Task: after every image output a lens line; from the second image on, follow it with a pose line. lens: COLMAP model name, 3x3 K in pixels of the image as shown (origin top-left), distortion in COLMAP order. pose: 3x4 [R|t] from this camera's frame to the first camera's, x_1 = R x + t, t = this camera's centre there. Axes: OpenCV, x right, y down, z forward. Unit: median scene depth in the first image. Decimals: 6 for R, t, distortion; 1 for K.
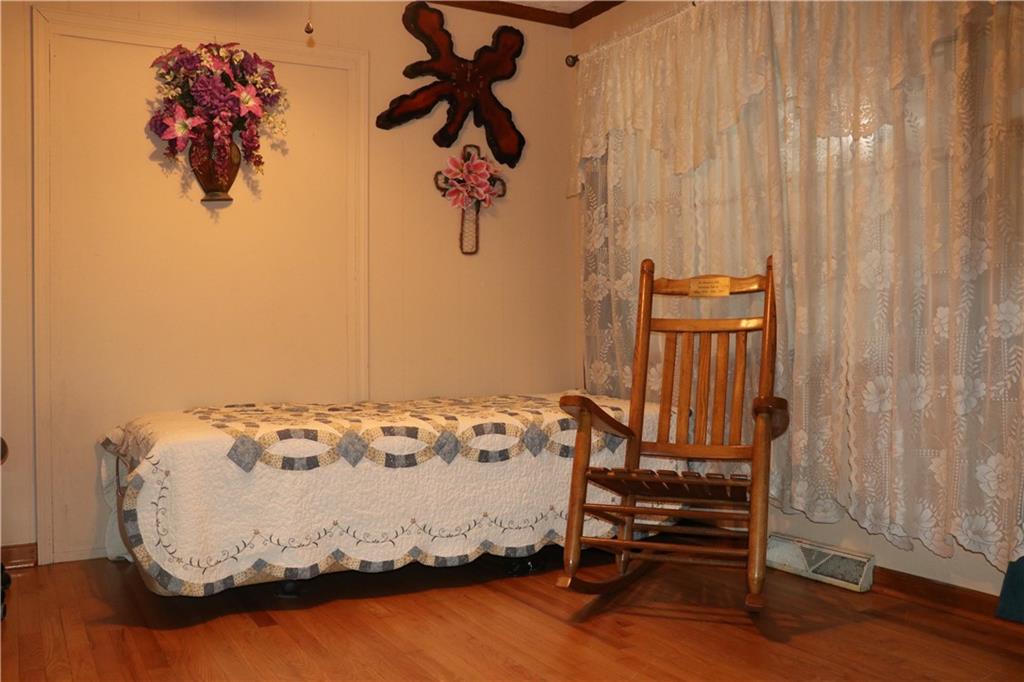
lens RADIAL K [[935.1, 0, 512.0], [0, 935.1, 341.0], [0, 0, 1]] dist [-0.184417, 0.266685]
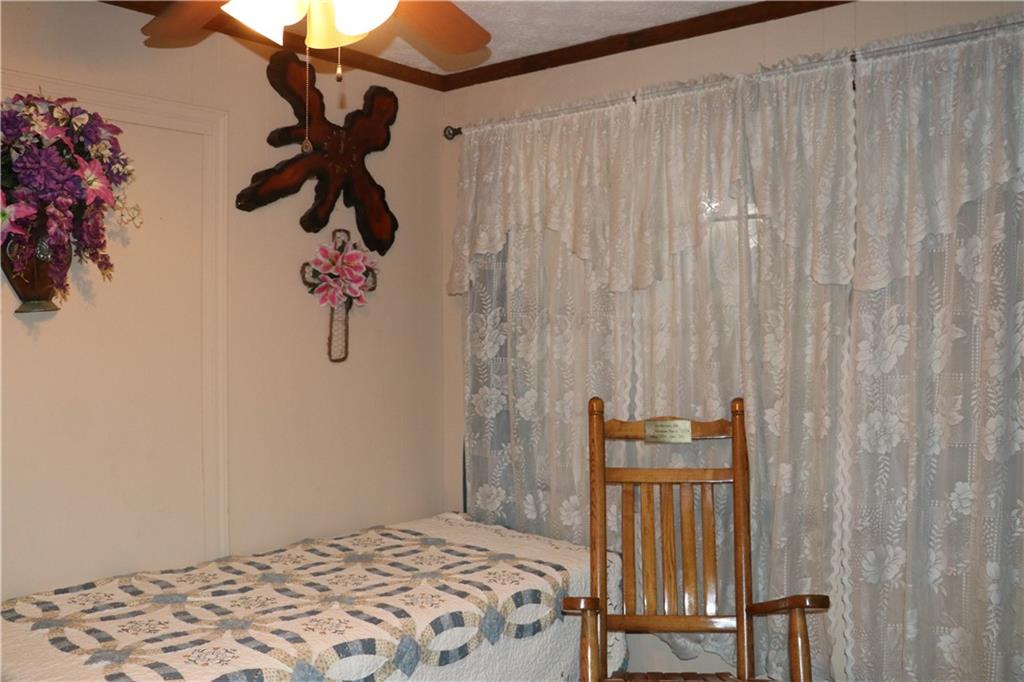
lens RADIAL K [[935.1, 0, 512.0], [0, 935.1, 341.0], [0, 0, 1]] dist [-0.184417, 0.266685]
pose [[0.941009, 0.004115, 0.338356, -0.207516], [-0.005583, 0.999979, 0.003365, -0.131881], [-0.338335, -0.005055, 0.941012, 0.188283]]
